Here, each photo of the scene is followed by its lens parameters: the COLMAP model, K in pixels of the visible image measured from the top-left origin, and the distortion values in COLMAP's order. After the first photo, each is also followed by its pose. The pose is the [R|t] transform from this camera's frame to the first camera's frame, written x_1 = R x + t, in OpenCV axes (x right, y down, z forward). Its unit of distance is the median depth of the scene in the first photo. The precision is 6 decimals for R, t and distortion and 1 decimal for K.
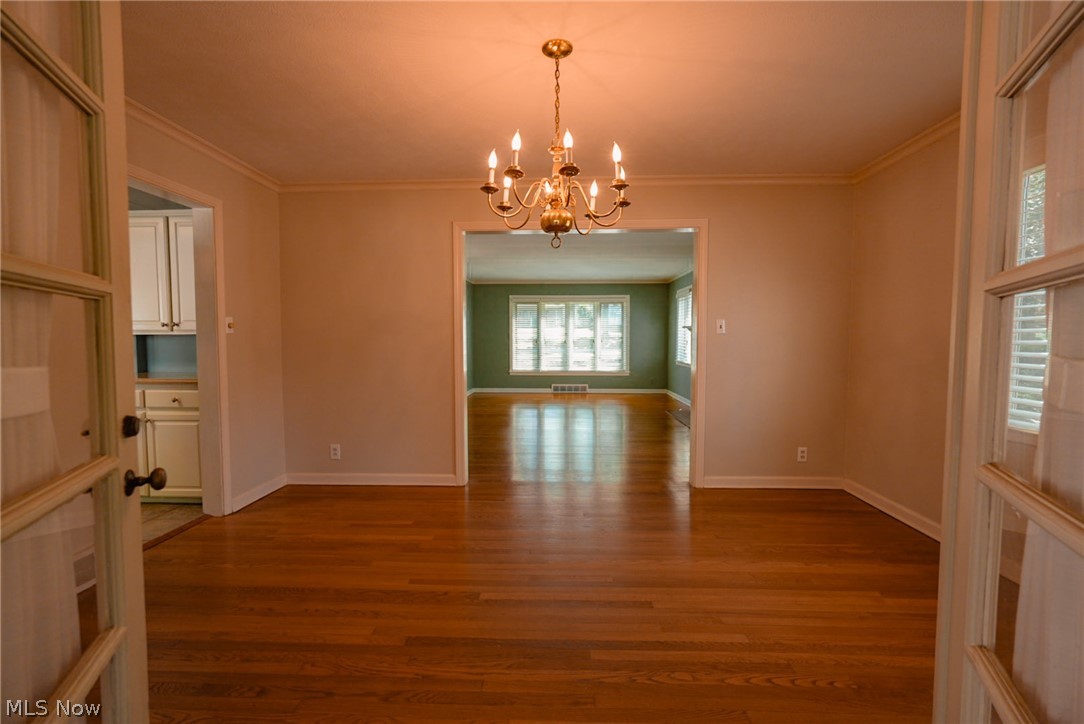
lens RADIAL K [[472.3, 0, 543.2], [0, 472.3, 364.2], [0, 0, 1]] dist [-0.010436, 0.000417]
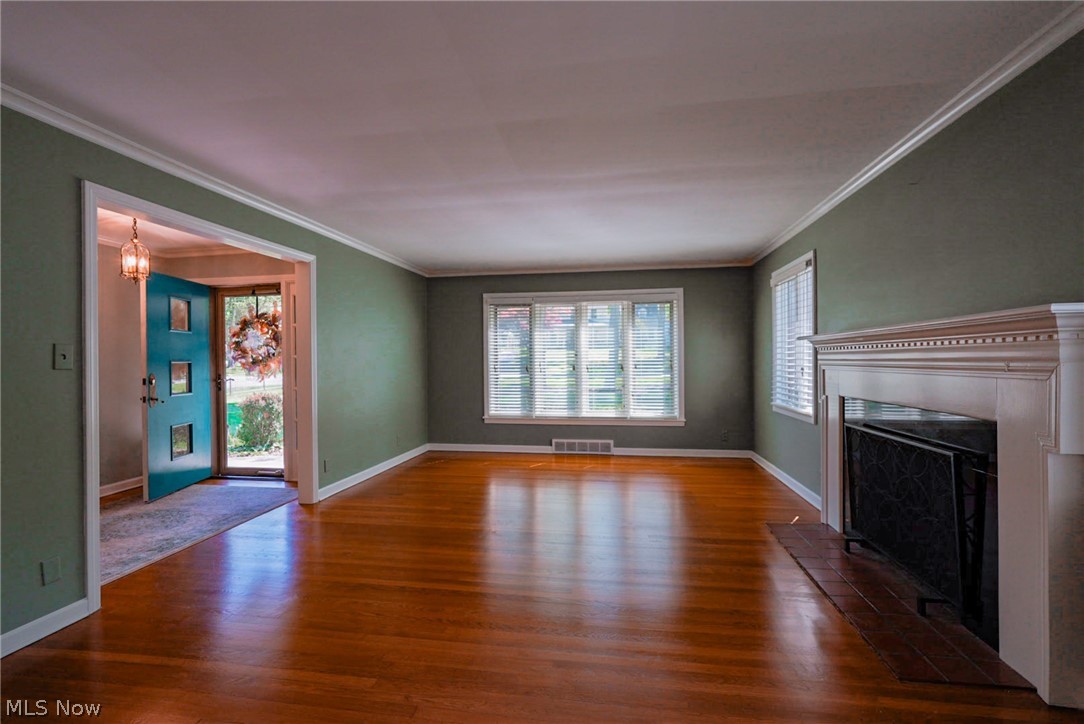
lens RADIAL K [[472.9, 0, 542.0], [0, 472.9, 362.0], [0, 0, 1]] dist [-0.036470, 0.000193]
pose [[0.993966, -0.008728, -0.109338, 0.072109], [0.003057, 0.998647, -0.051921, -0.024426], [0.109644, 0.051274, 0.992648, 0.402646]]
